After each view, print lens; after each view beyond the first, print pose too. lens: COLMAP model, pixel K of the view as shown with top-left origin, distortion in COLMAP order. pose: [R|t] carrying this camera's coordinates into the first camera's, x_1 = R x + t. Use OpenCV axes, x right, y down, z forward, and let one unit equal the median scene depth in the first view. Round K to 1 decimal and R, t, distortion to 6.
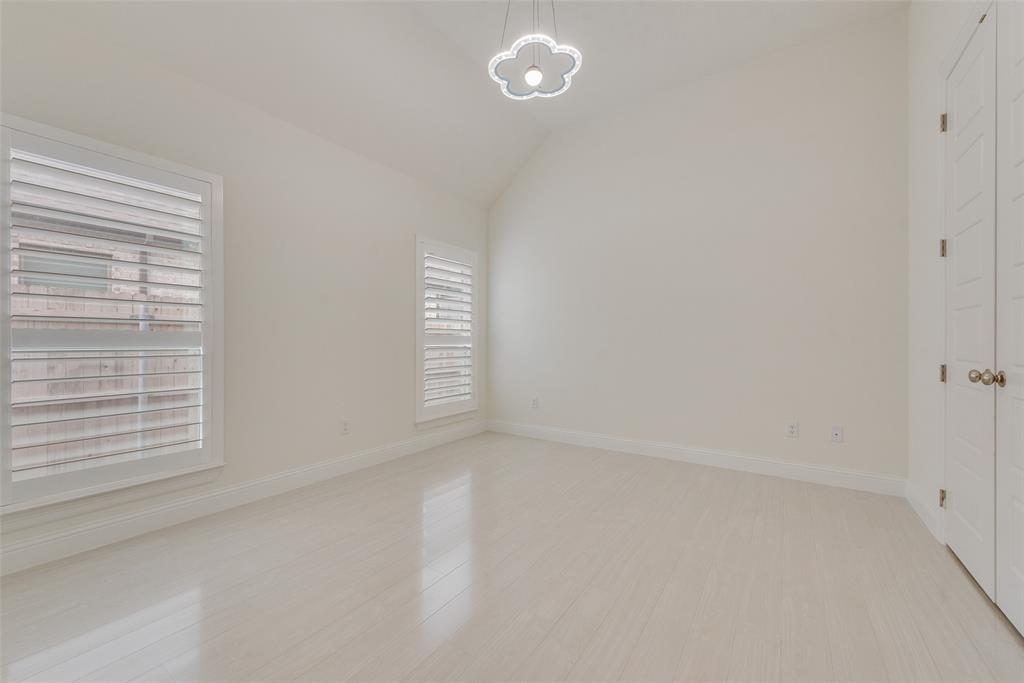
lens RADIAL K [[403.1, 0, 509.5], [0, 403.1, 332.5], [0, 0, 1]] dist [0.013495, -0.003078]
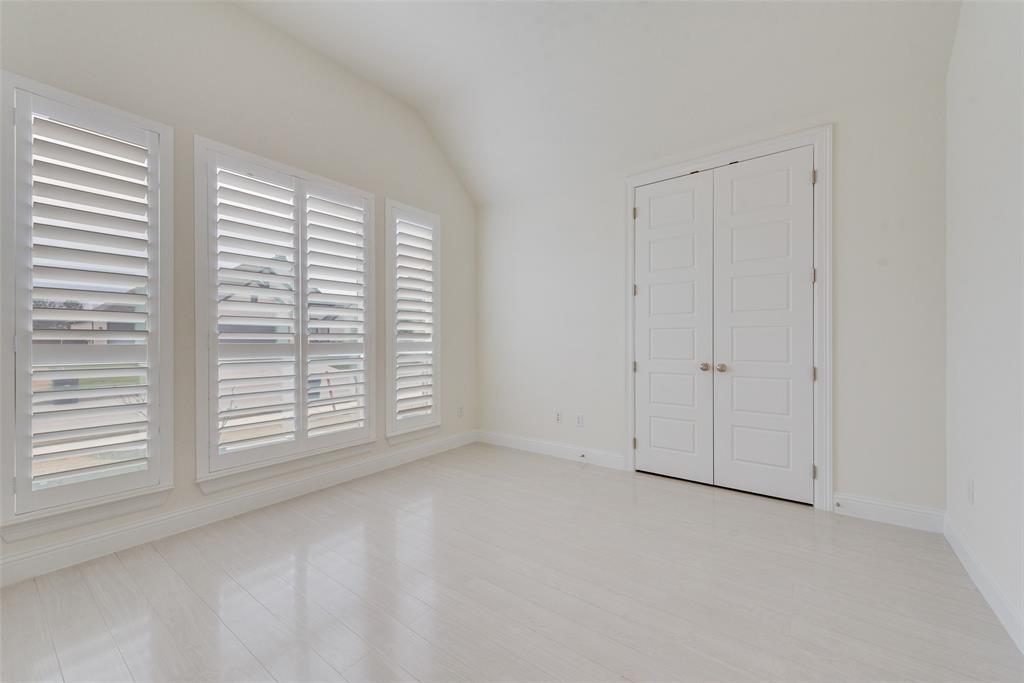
lens RADIAL K [[403.1, 0, 511.9], [0, 403.1, 346.6], [0, 0, 1]] dist [0.013495, -0.003078]
pose [[0.999723, -0.012520, -0.019933, 0.093500], [0.012996, 0.999629, 0.023917, 0.001475], [0.019626, -0.024169, 0.999515, 0.126404]]
